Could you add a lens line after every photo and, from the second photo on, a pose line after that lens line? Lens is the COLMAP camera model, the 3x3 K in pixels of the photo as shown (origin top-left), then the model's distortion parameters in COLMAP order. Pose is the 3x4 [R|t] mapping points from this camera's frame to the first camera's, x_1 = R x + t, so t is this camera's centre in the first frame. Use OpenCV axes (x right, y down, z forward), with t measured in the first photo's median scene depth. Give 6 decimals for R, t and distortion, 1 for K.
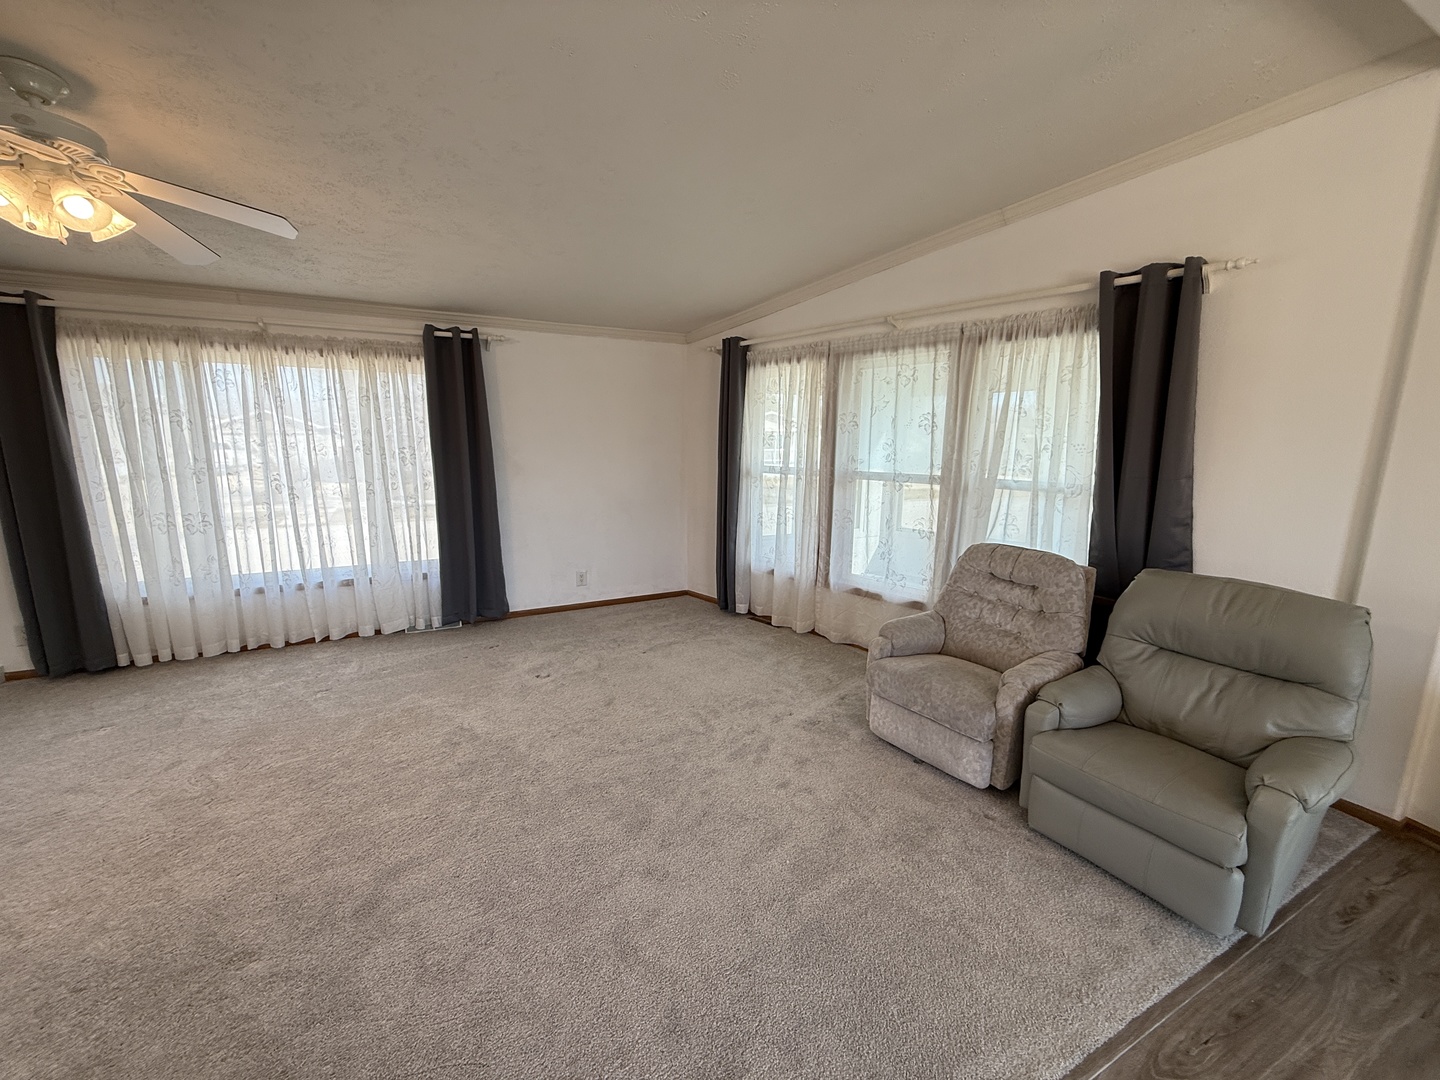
lens RADIAL K [[577.2, 0, 720.9], [0, 577.2, 547.9], [0, 0, 1]] dist [0.002723, 0.000005]
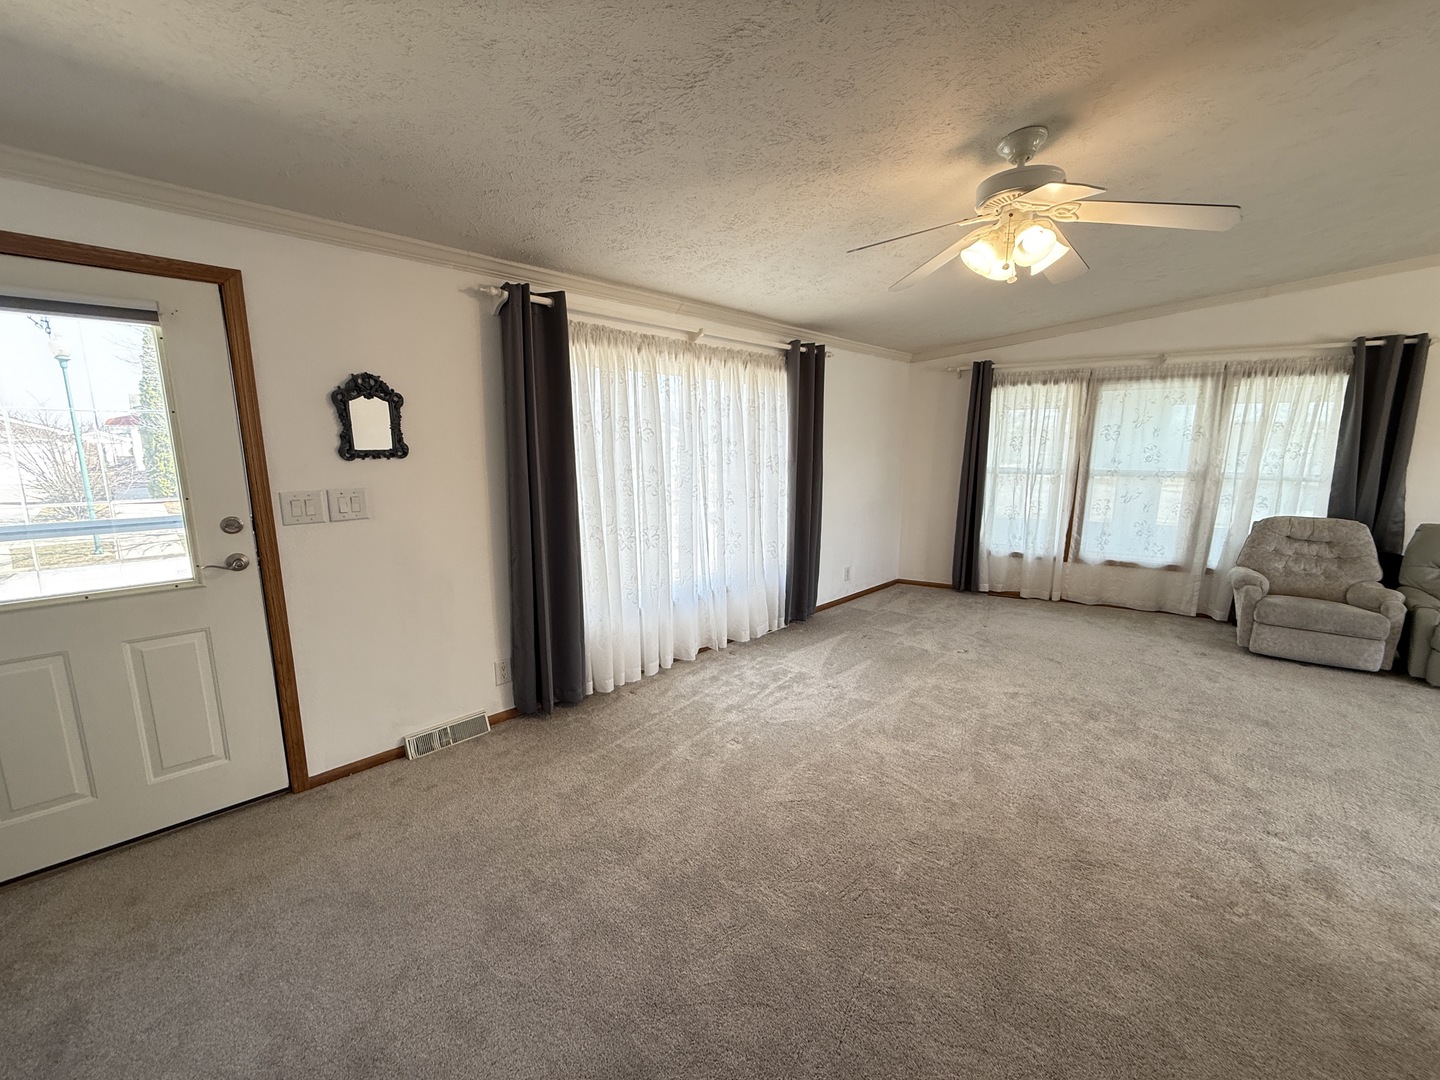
lens RADIAL K [[577.2, 0, 712.1], [0, 577.2, 547.9], [0, 0, 1]] dist [0.002723, 0.000005]
pose [[0.947404, -0.061784, 0.314018, -1.179878], [0.064773, 0.997900, 0.000916, -0.019044], [-0.313415, 0.019472, 0.949416, 0.060047]]
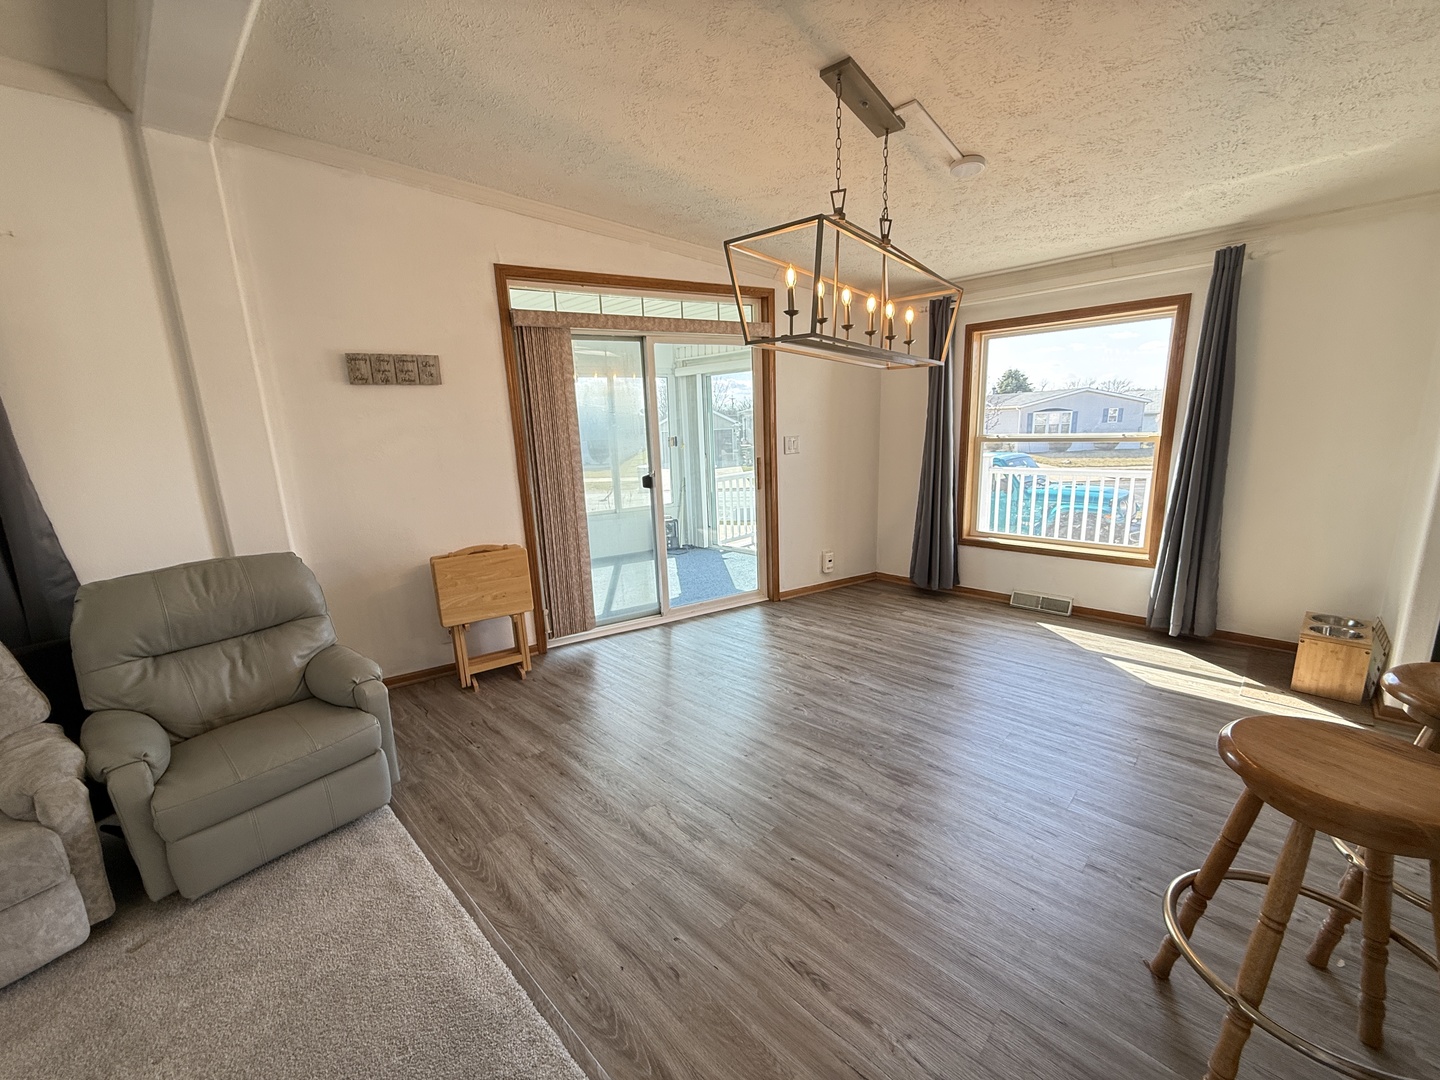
lens RADIAL K [[577.2, 0, 717.8], [0, 577.2, 532.3], [0, 0, 1]] dist [0.002723, 0.000005]
pose [[-0.325591, -0.185359, 0.927164, -0.242637], [0.213585, 0.940831, 0.263096, -0.044601], [-0.921071, 0.283690, -0.266736, 0.245100]]
